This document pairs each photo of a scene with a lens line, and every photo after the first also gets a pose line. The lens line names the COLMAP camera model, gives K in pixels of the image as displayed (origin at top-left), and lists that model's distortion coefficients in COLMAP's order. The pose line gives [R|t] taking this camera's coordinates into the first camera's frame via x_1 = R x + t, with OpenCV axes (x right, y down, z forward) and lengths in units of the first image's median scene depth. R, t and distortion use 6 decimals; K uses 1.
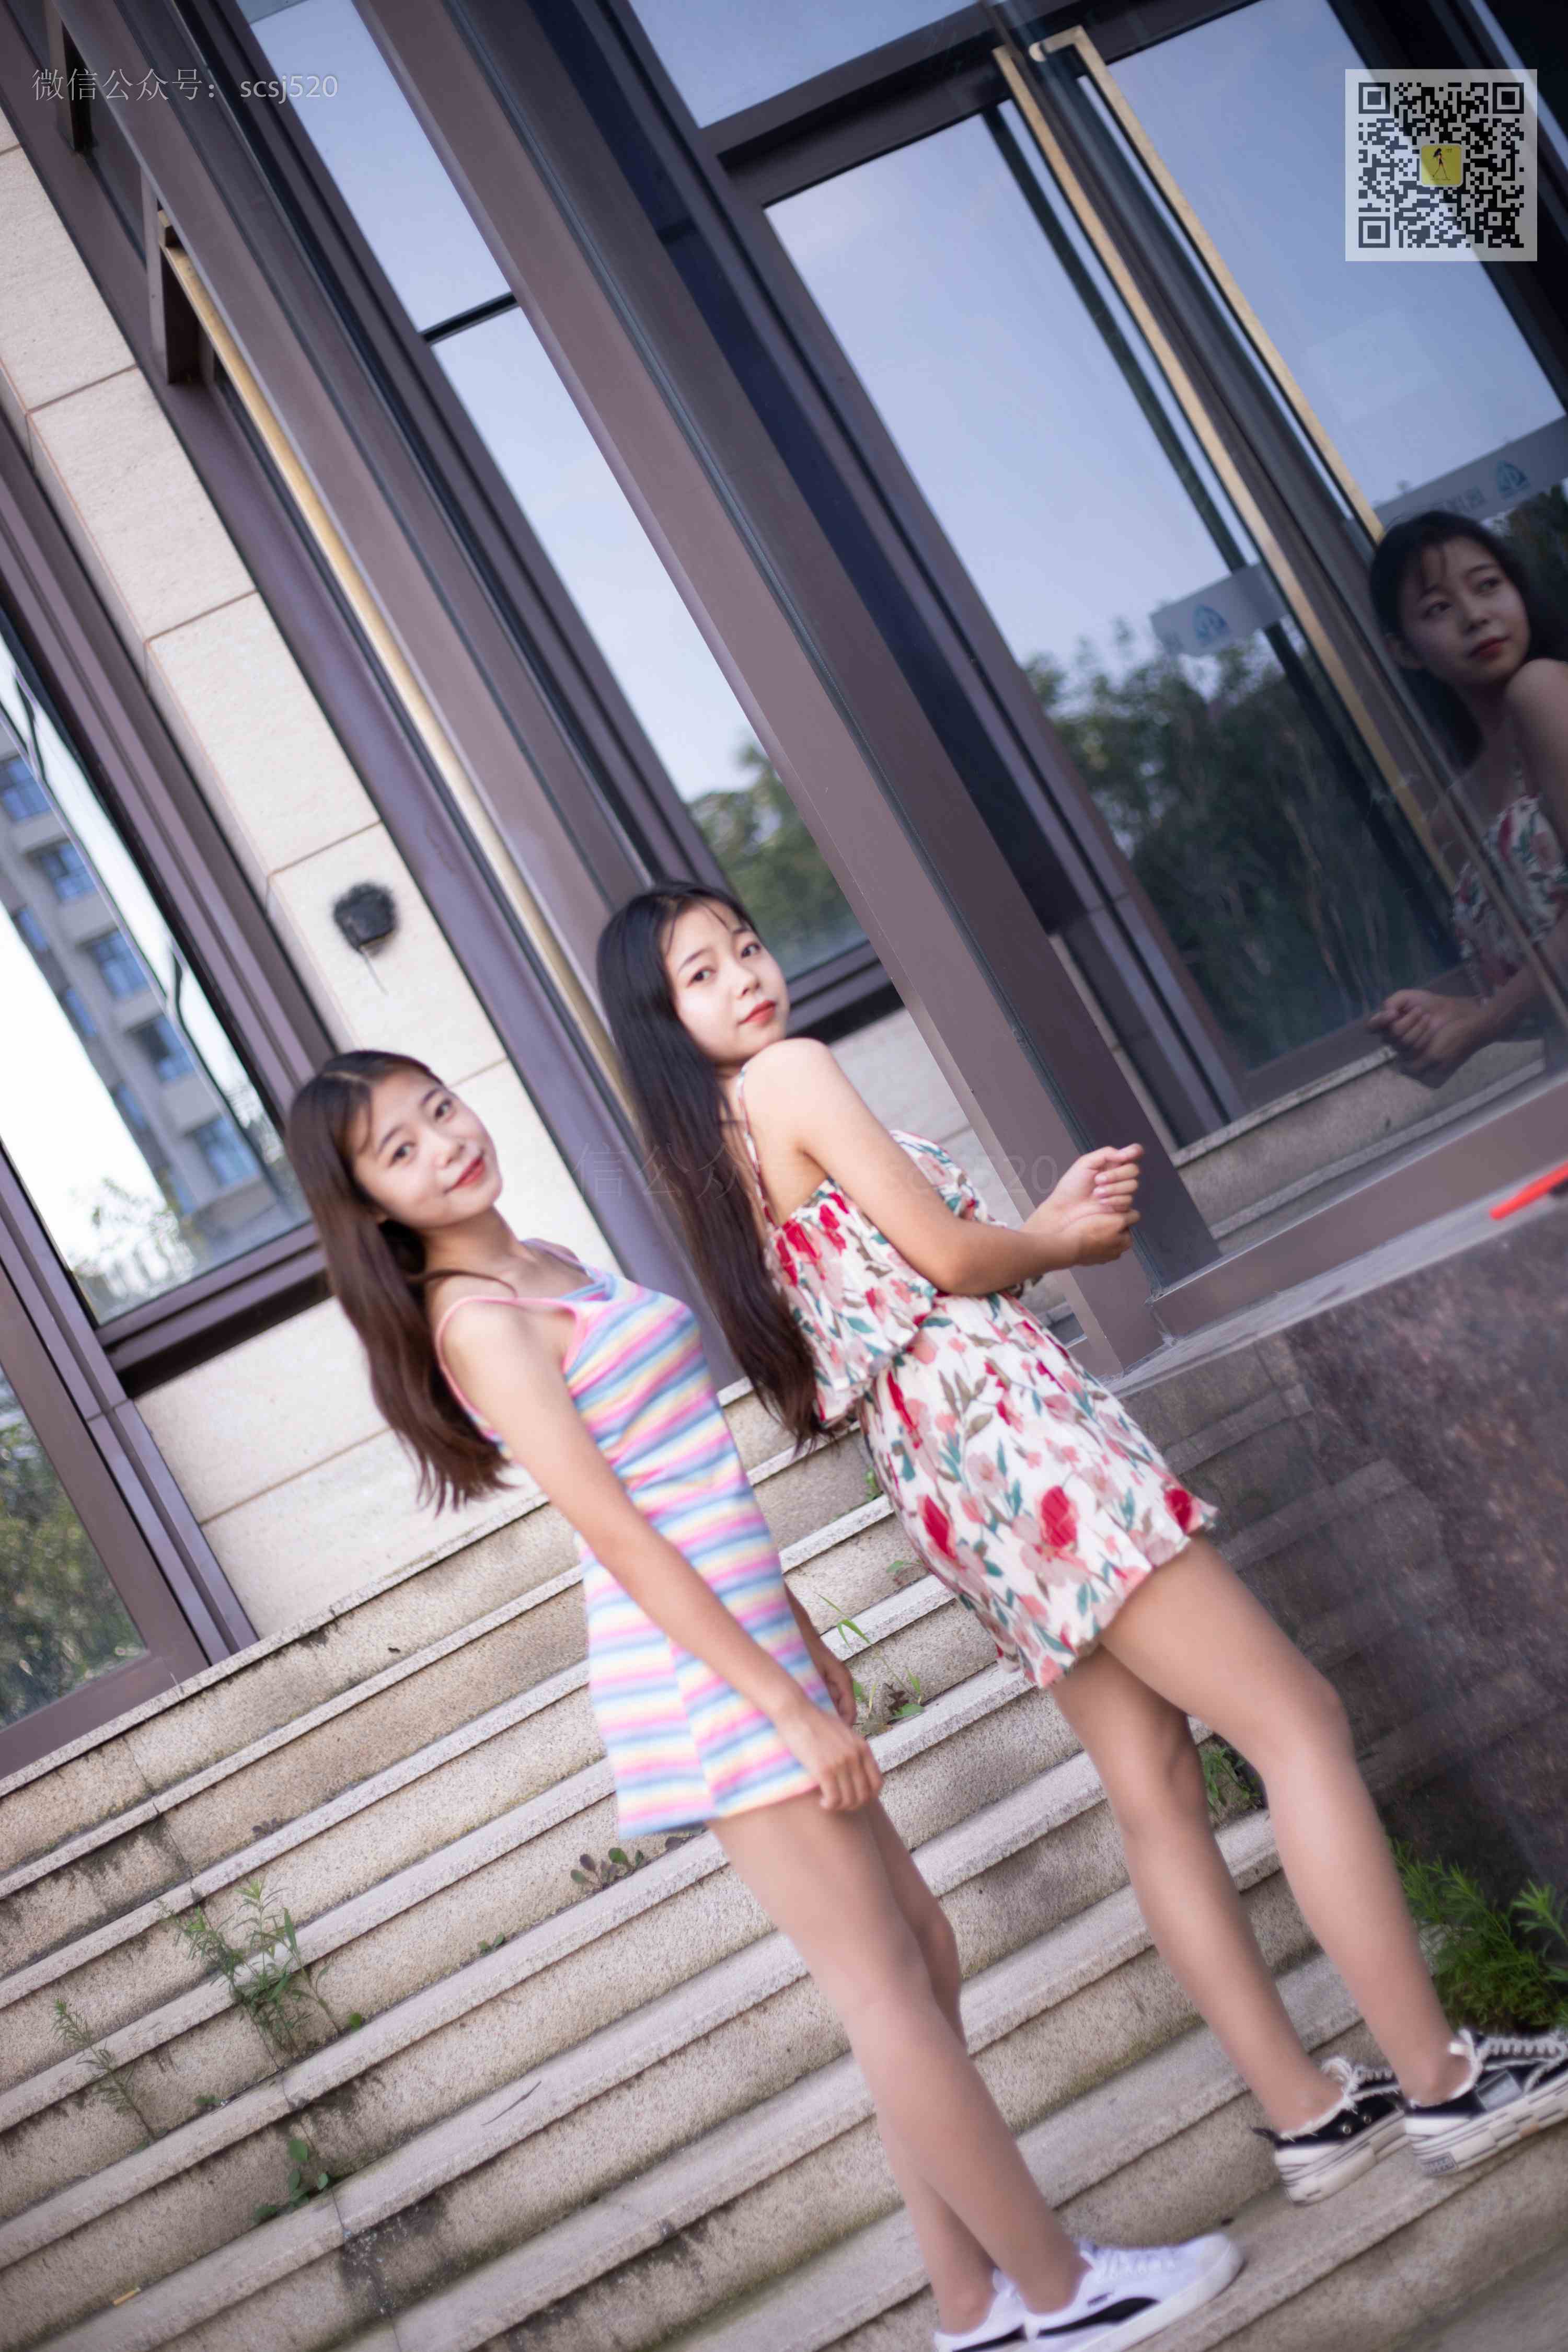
lens RADIAL K [[3399.6, 0, 784.0], [0, 3399.6, 1176.0], [0, 0, 1]] dist [-0.104025, -0.036579]
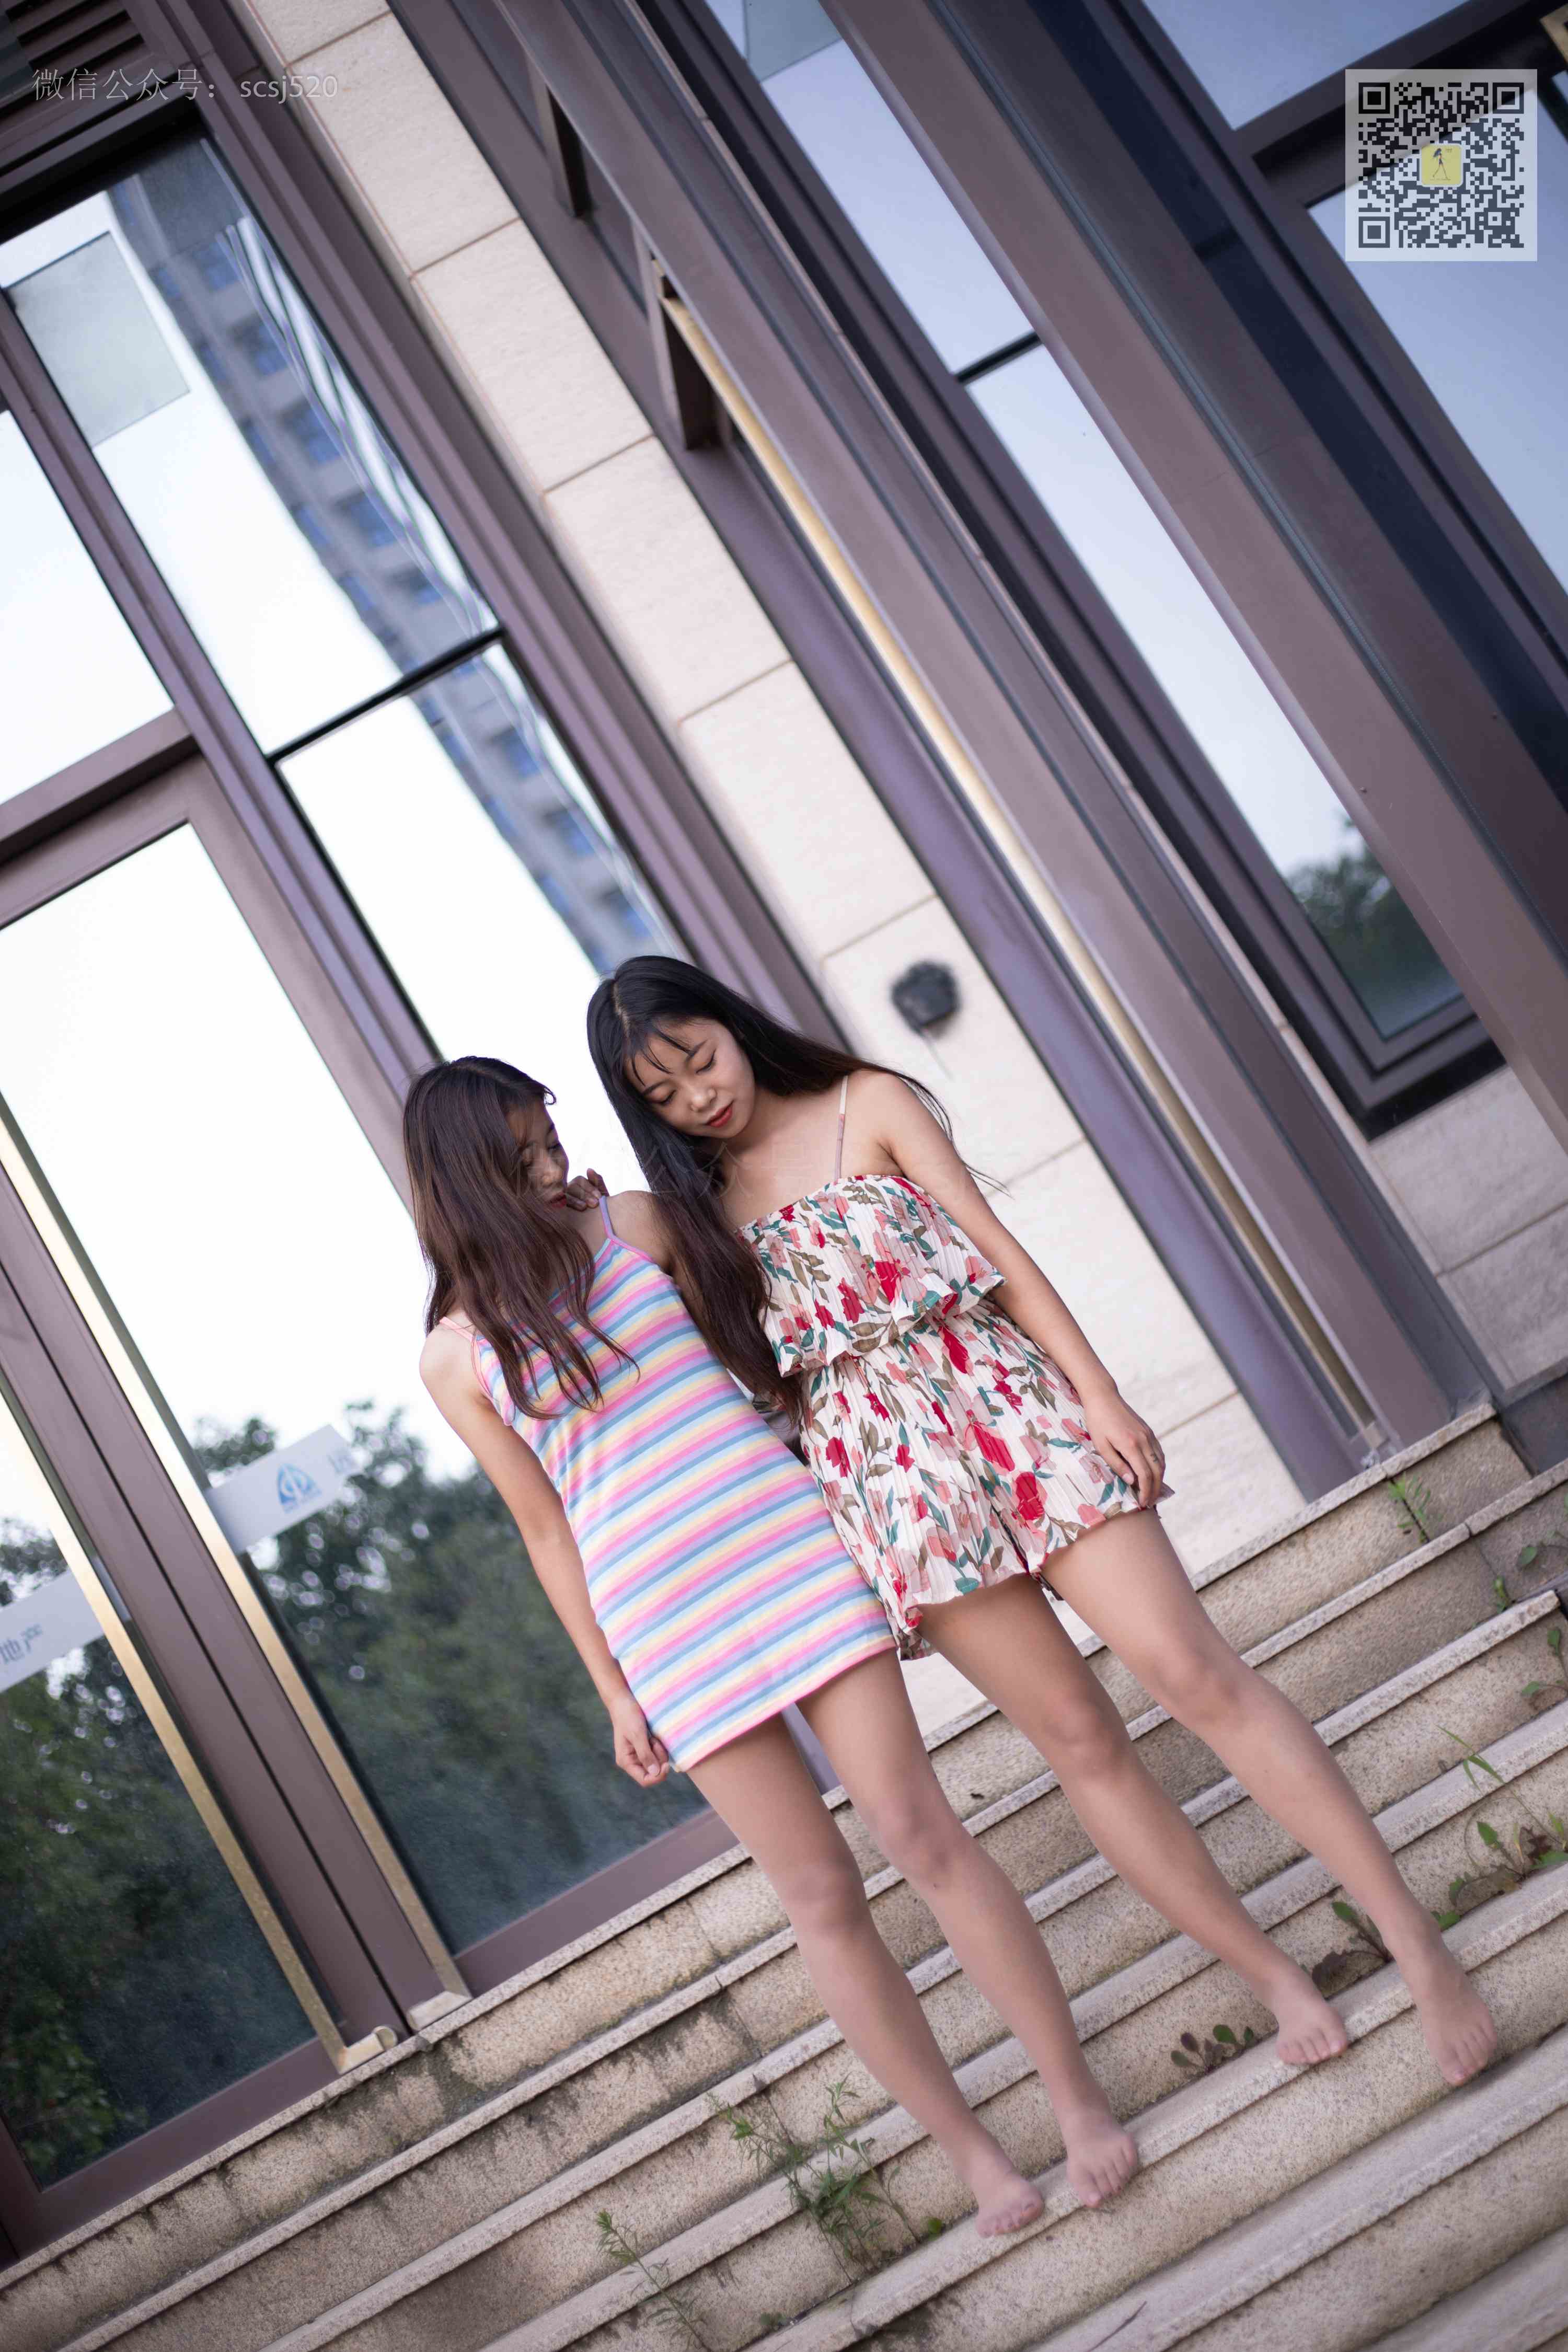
lens RADIAL K [[3388.8, 0, 775.0], [0, 3388.8, 1180.6], [0, 0, 1]] dist [-0.102791, -0.029298]
pose [[0.980192, -0.058100, -0.189333, 0.015563], [0.053436, 0.998131, -0.029650, -0.000860], [0.190702, 0.018946, 0.981465, 0.122961]]
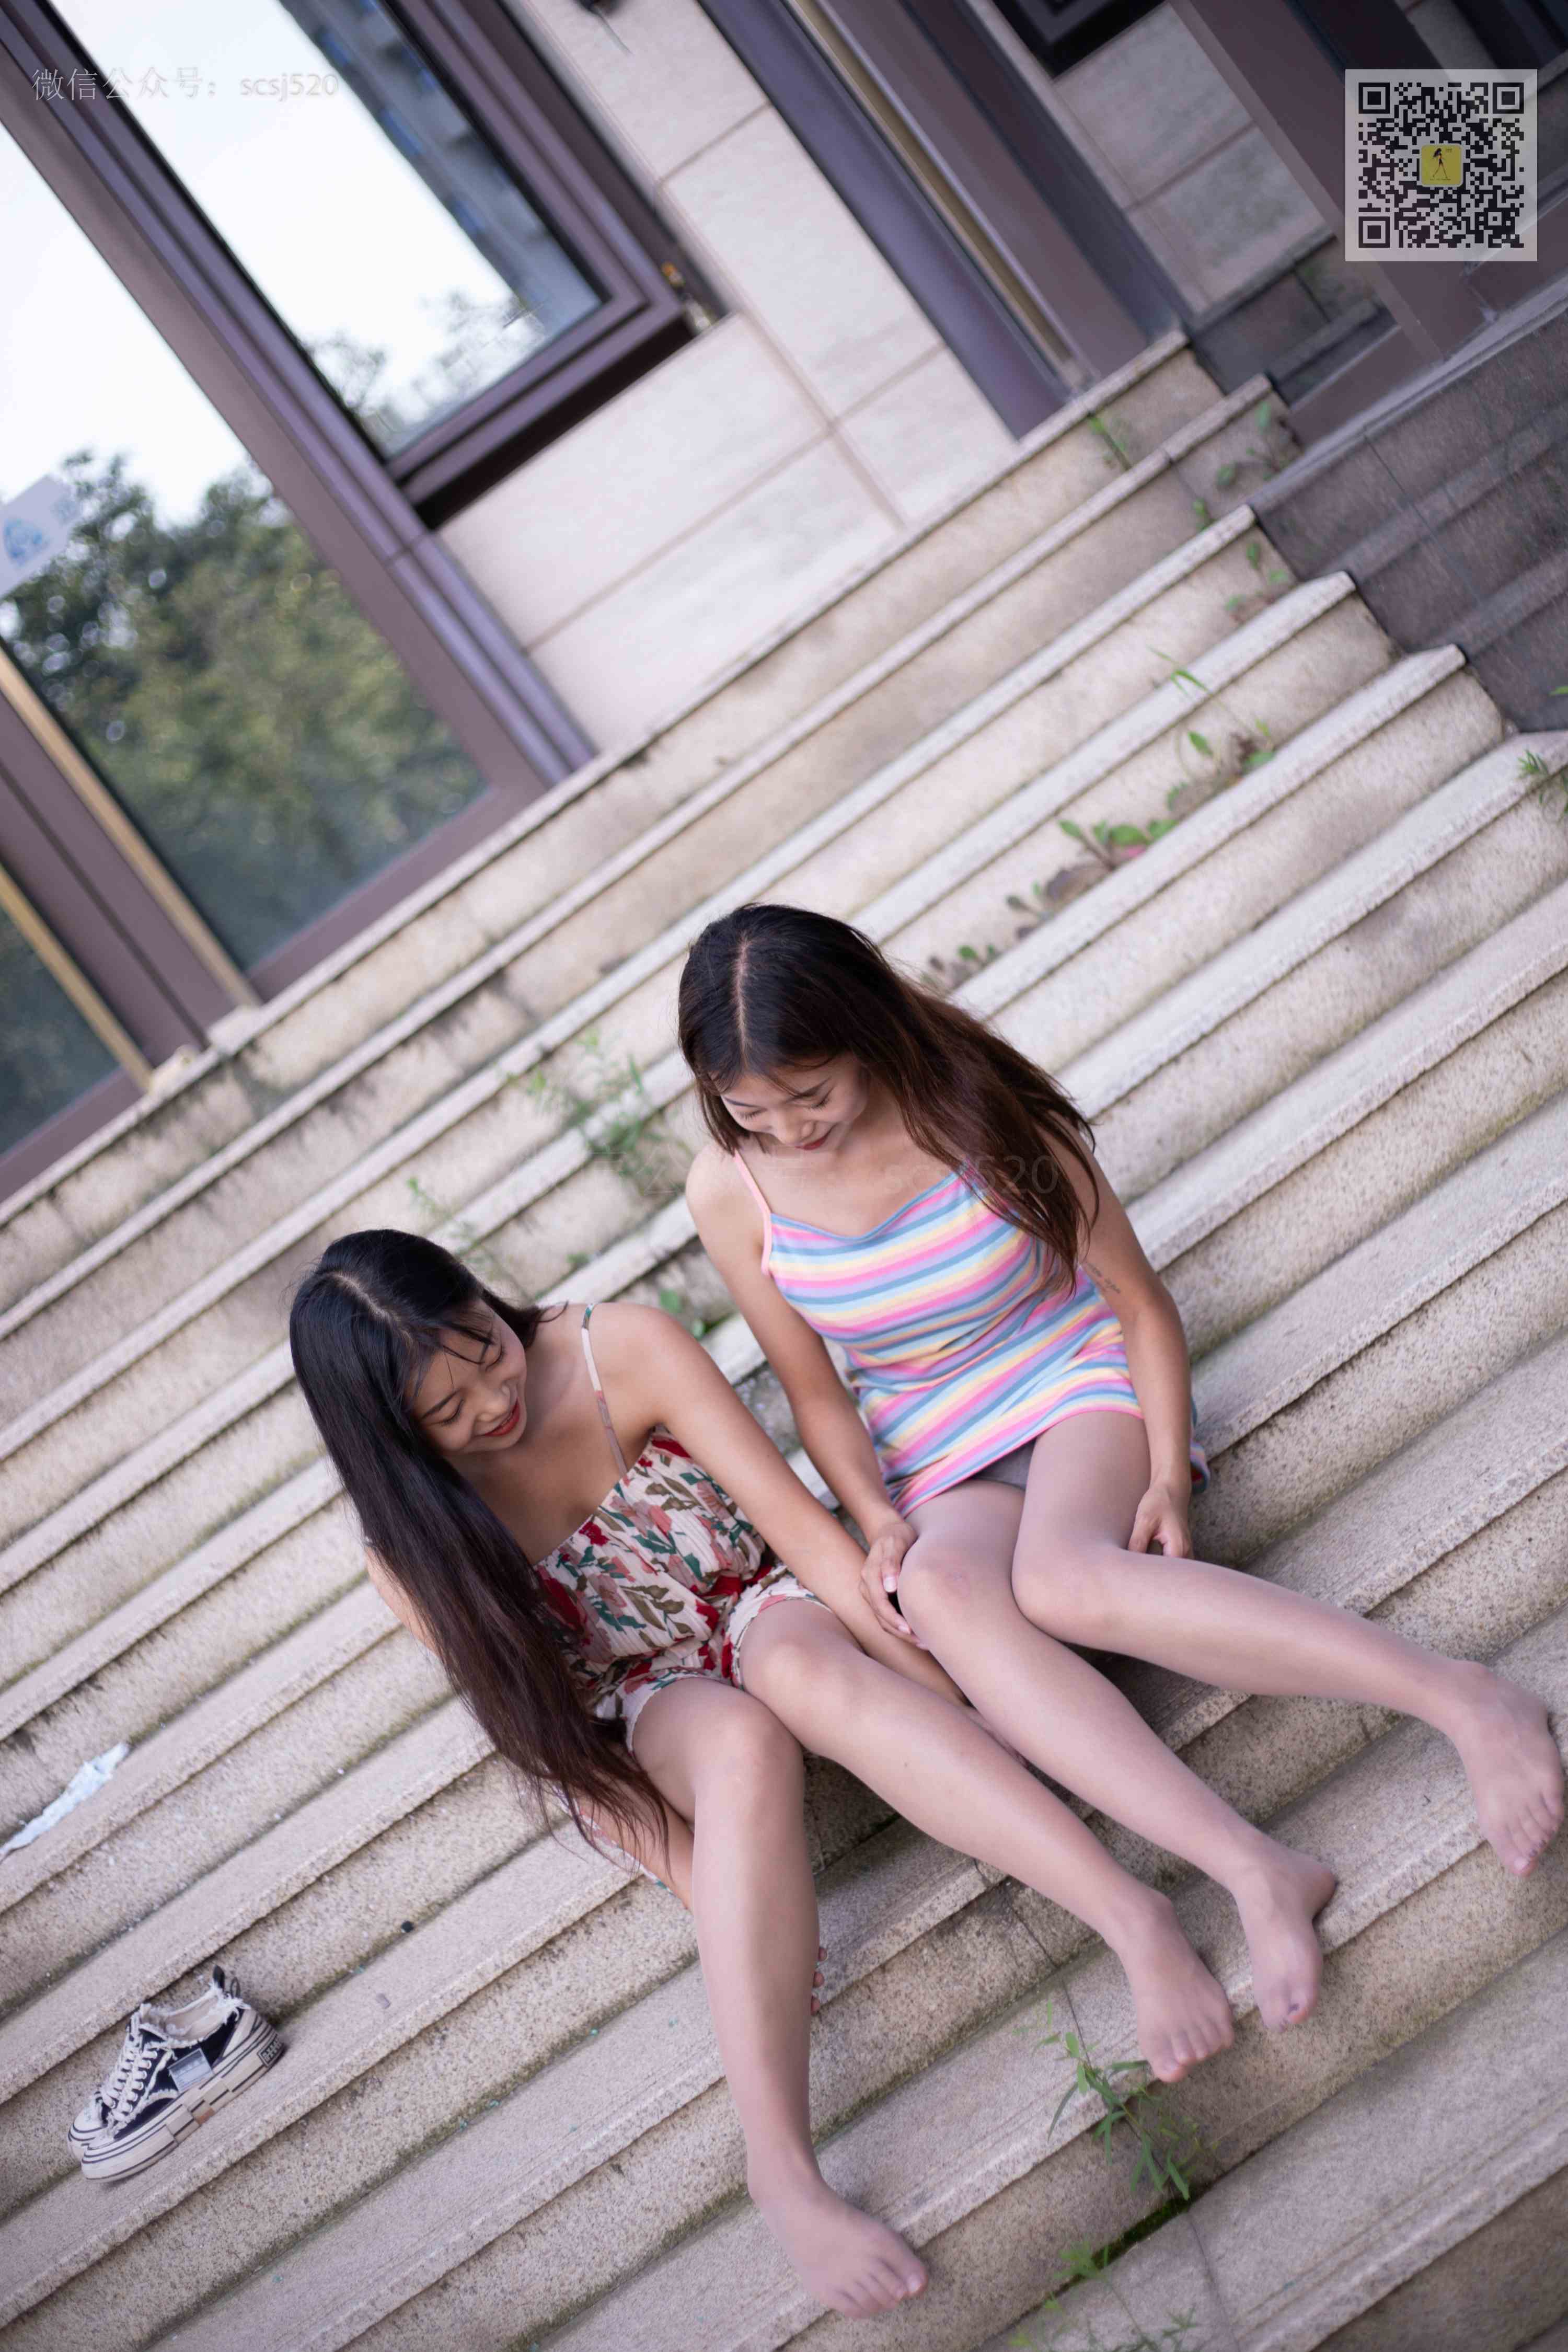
lens RADIAL K [[3413.0, 0, 773.9], [0, 3413.0, 1177.2], [0, 0, 1]] dist [-0.106110, -0.029259]
pose [[0.982353, -0.116138, -0.146610, 0.031493], [0.152022, 0.952427, 0.264143, 0.001658], [0.108959, -0.281769, 0.953275, 0.076281]]
